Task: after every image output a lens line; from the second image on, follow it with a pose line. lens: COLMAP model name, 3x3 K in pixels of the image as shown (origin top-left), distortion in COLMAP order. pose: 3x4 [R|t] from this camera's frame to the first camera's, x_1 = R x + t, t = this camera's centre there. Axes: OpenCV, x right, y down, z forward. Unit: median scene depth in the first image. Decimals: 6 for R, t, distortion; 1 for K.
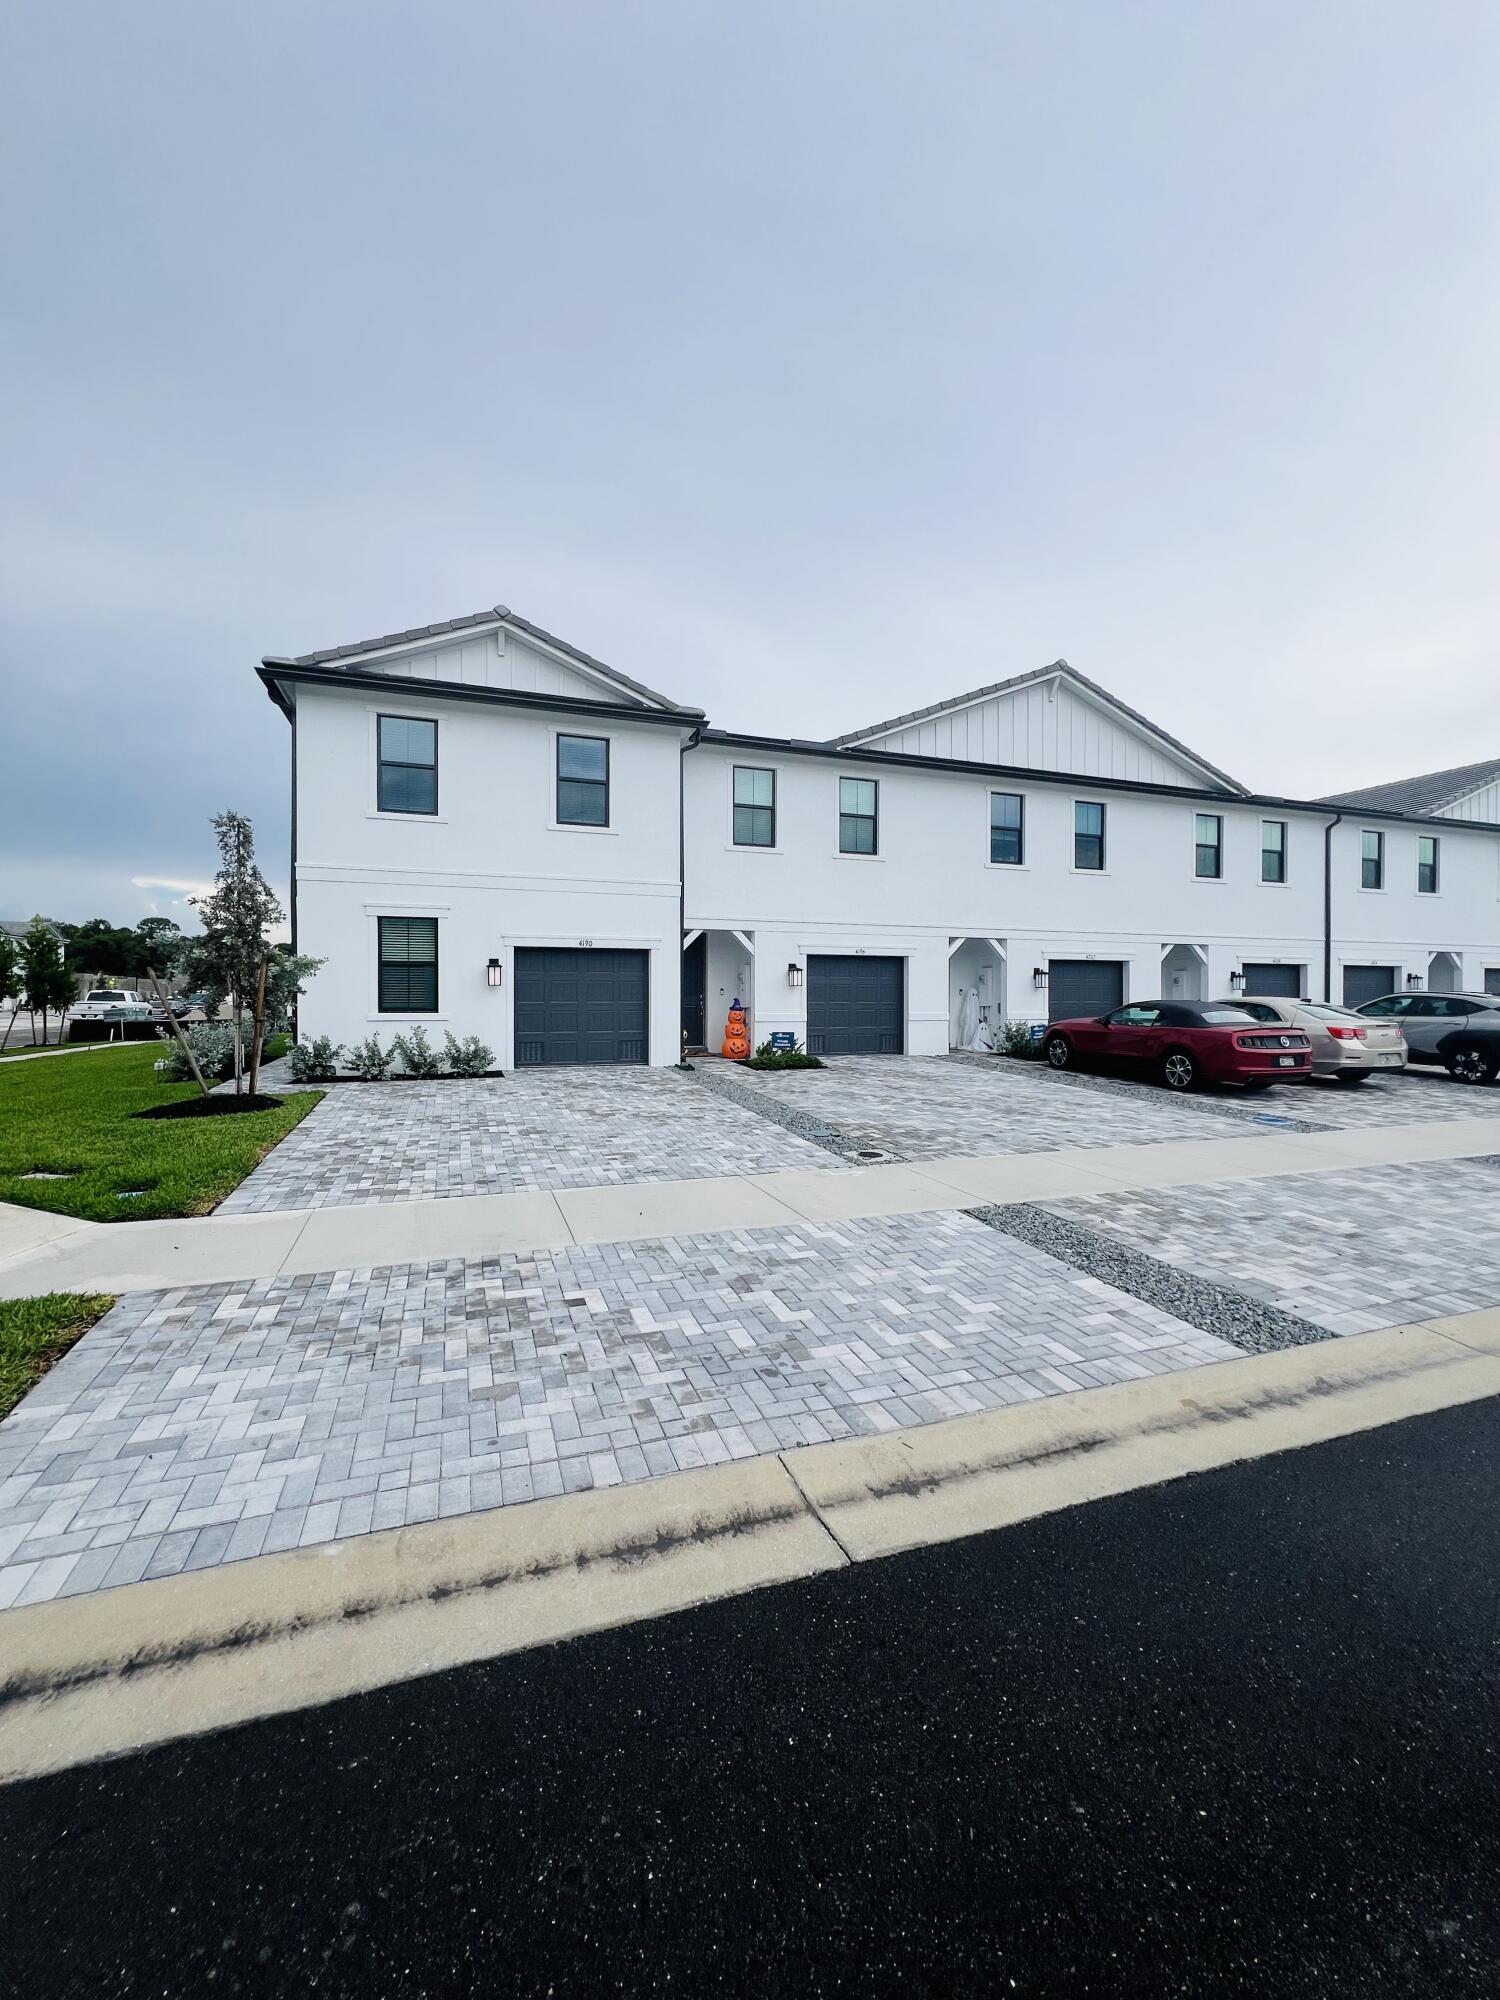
lens RADIAL K [[801.3, 0, 747.8], [0, 801.3, 1005.1], [0, 0, 1]] dist [-0.002145, 0.000477]
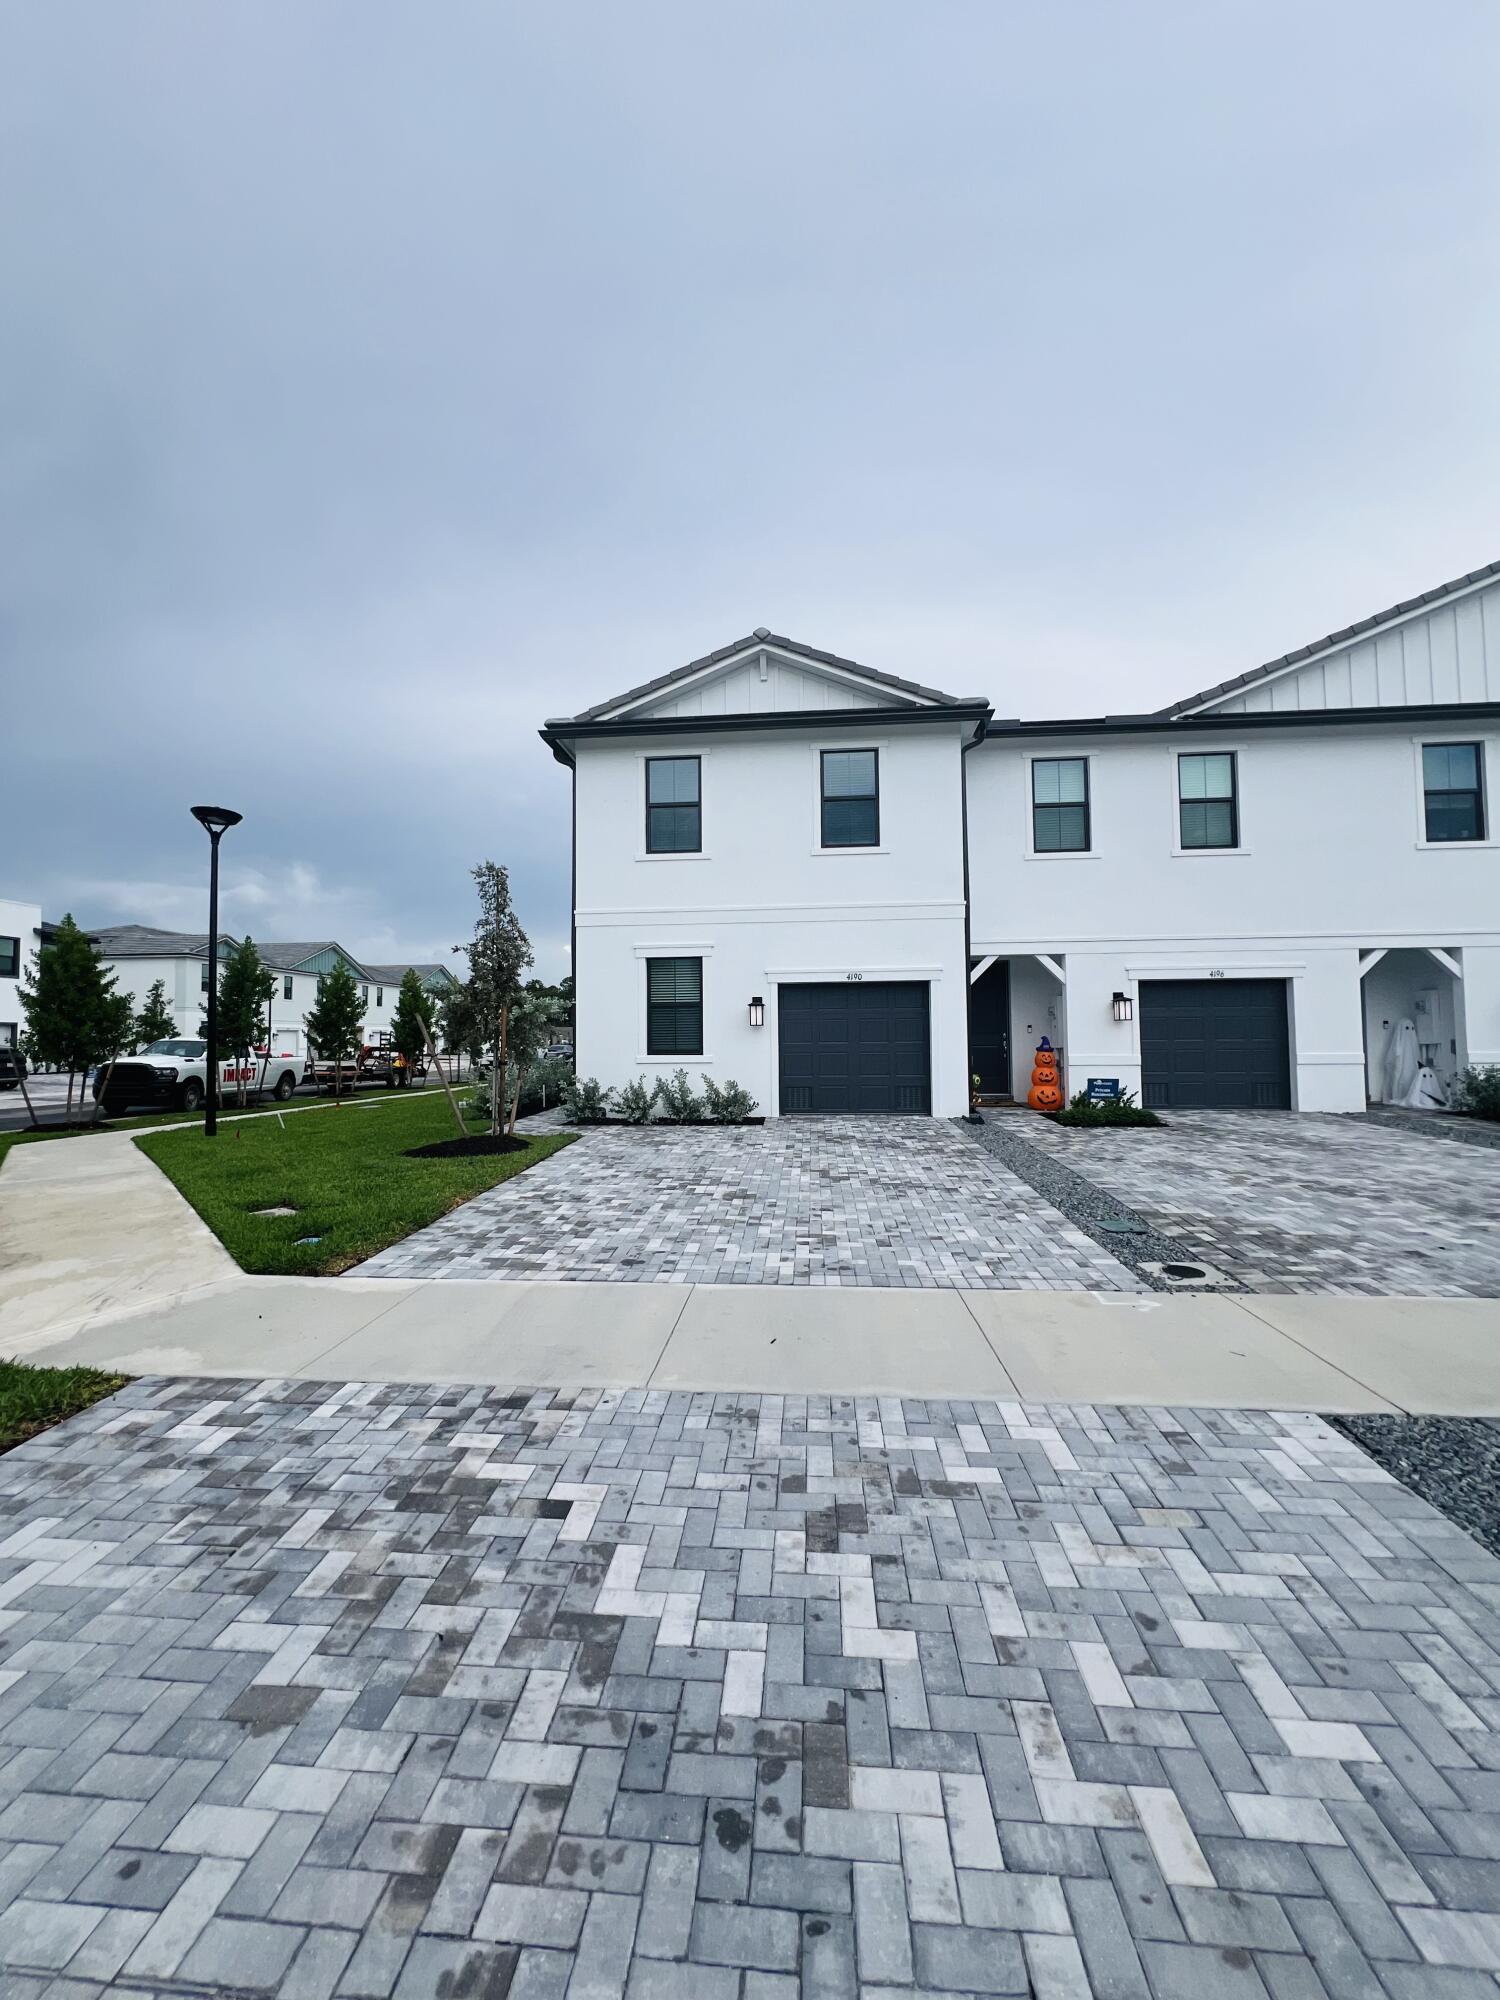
lens RADIAL K [[801.3, 0, 747.8], [0, 801.3, 1005.1], [0, 0, 1]] dist [-0.002145, 0.000477]
pose [[0.908409, -0.027863, -0.417154, 0.117680], [0.006141, 0.998558, -0.053325, 0.002399], [0.418038, 0.045879, 0.907270, 0.269664]]
